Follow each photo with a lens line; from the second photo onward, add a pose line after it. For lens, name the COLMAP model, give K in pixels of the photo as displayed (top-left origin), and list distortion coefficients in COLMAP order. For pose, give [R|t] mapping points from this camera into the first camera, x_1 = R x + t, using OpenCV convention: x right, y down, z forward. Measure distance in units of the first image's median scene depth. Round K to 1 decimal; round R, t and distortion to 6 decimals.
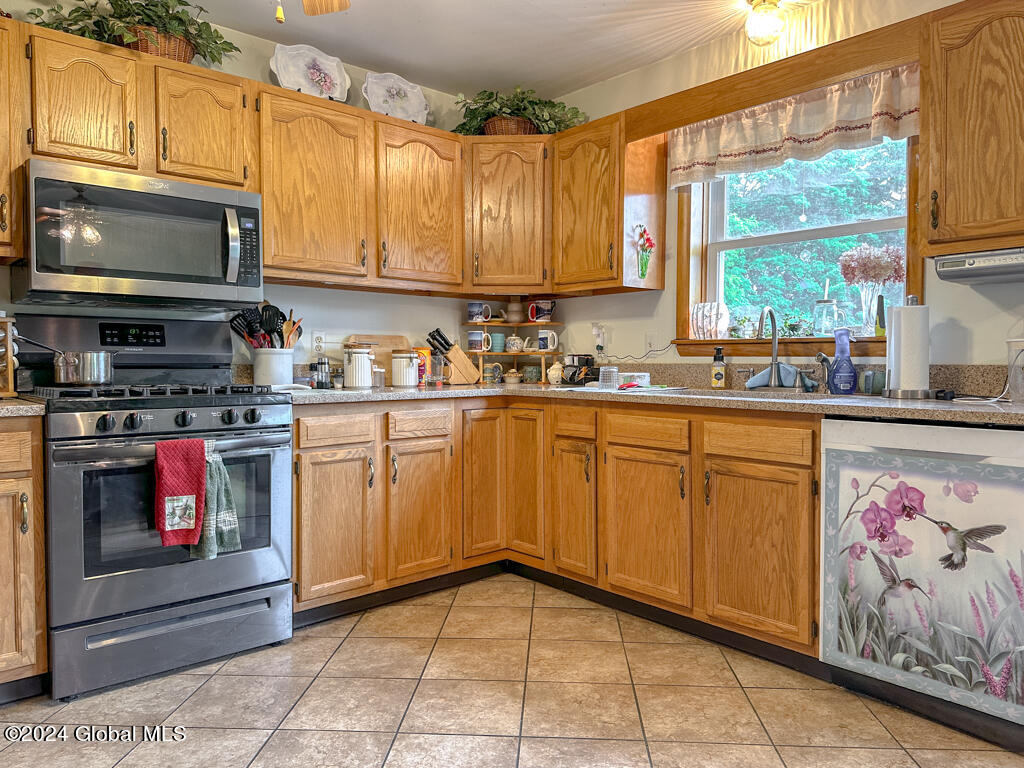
lens RADIAL K [[728.1, 0, 510.8], [0, 728.1, 380.4], [0, 0, 1]] dist [0.097580, -0.126674]
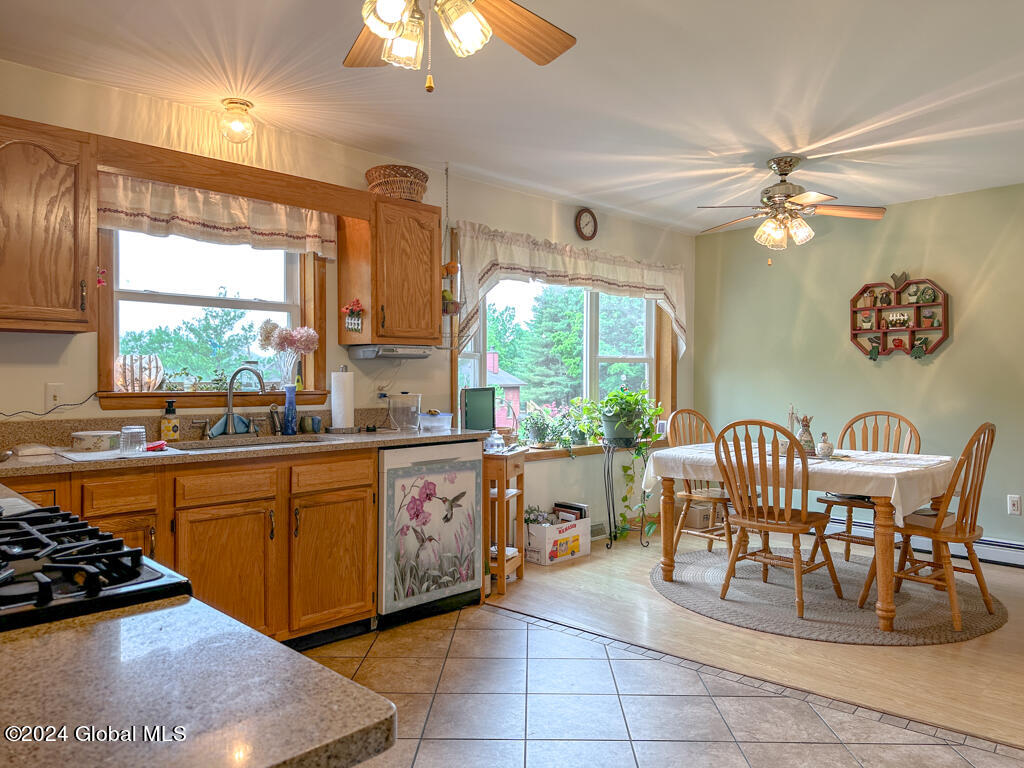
lens RADIAL K [[744.8, 0, 510.9], [0, 744.8, 372.2], [0, 0, 1]] dist [0.102751, -0.148176]
pose [[-0.074216, 0.009485, 0.997197, -1.156391], [0.031758, 0.999470, -0.007143, -0.089911], [-0.996736, 0.031139, -0.074478, 0.884182]]
